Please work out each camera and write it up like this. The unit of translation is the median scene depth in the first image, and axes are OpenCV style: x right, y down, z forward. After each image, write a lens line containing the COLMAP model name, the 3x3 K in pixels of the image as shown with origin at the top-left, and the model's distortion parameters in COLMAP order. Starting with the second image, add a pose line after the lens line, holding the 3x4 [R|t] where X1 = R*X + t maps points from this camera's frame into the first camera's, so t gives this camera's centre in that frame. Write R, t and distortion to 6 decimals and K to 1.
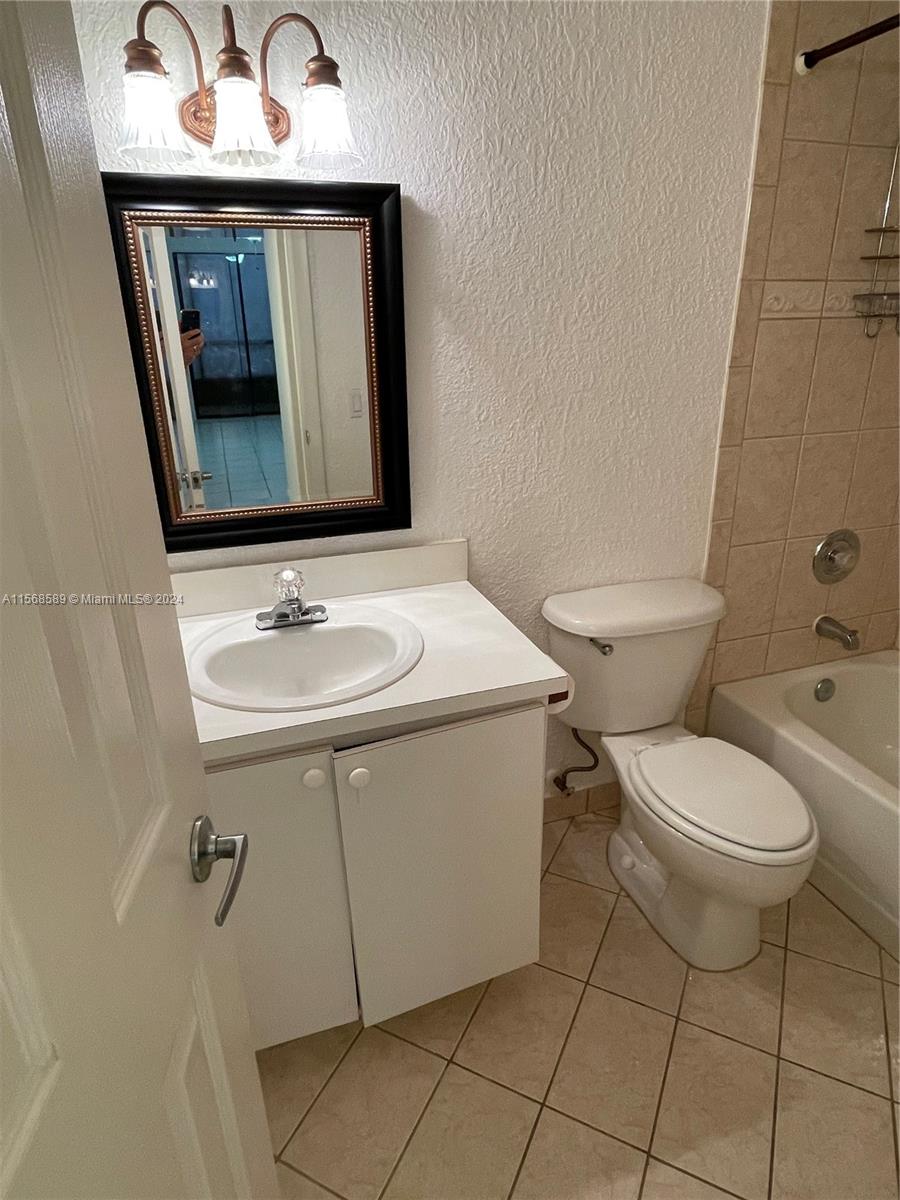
lens RADIAL K [[702.1, 0, 441.0], [0, 702.1, 593.7], [0, 0, 1]] dist [-0.001216, -0.002540]
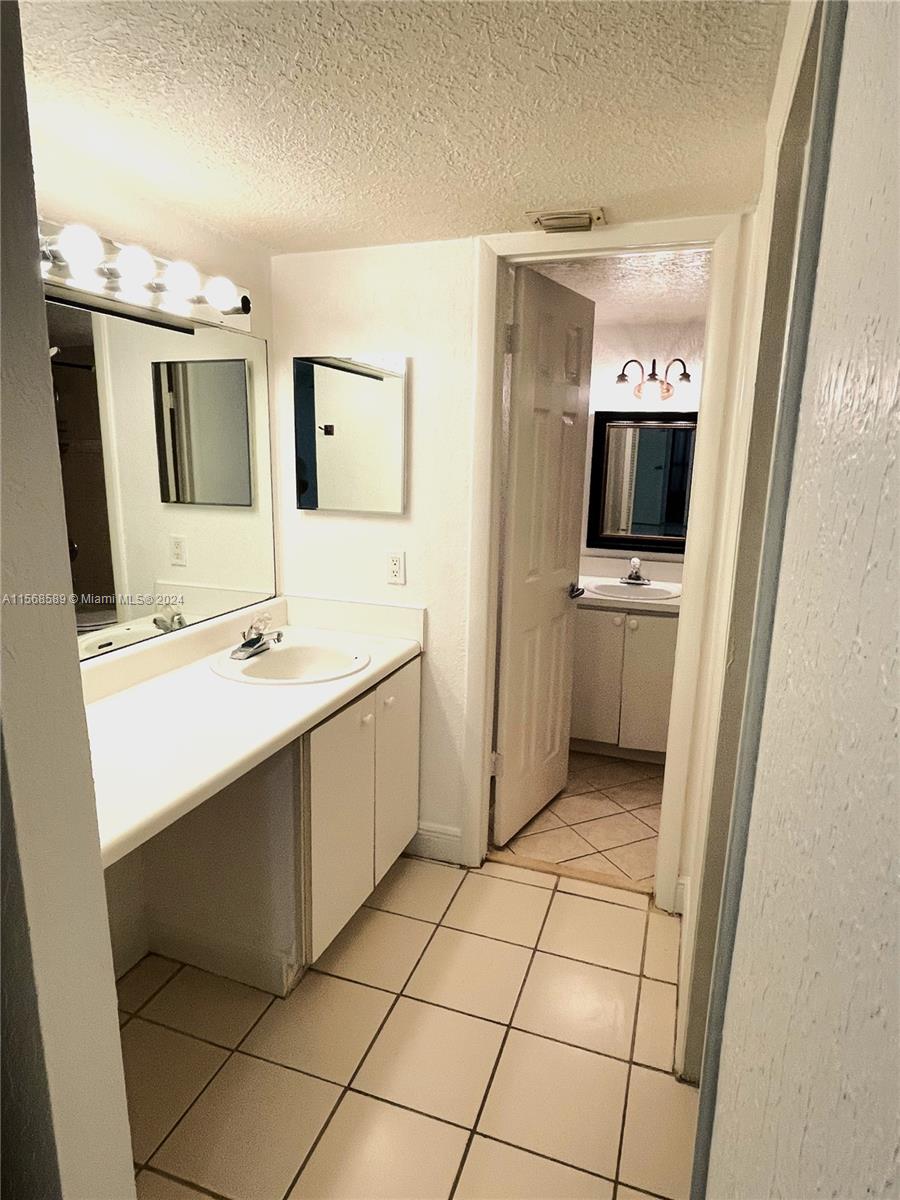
lens RADIAL K [[702.1, 0, 450.6], [0, 702.1, 601.7], [0, 0, 1]] dist [-0.001216, -0.002540]
pose [[0.784136, 0.167575, -0.597536, 0.427031], [-0.260939, 0.962632, -0.072462, 0.255383], [0.563065, 0.212740, 0.798561, -0.720406]]
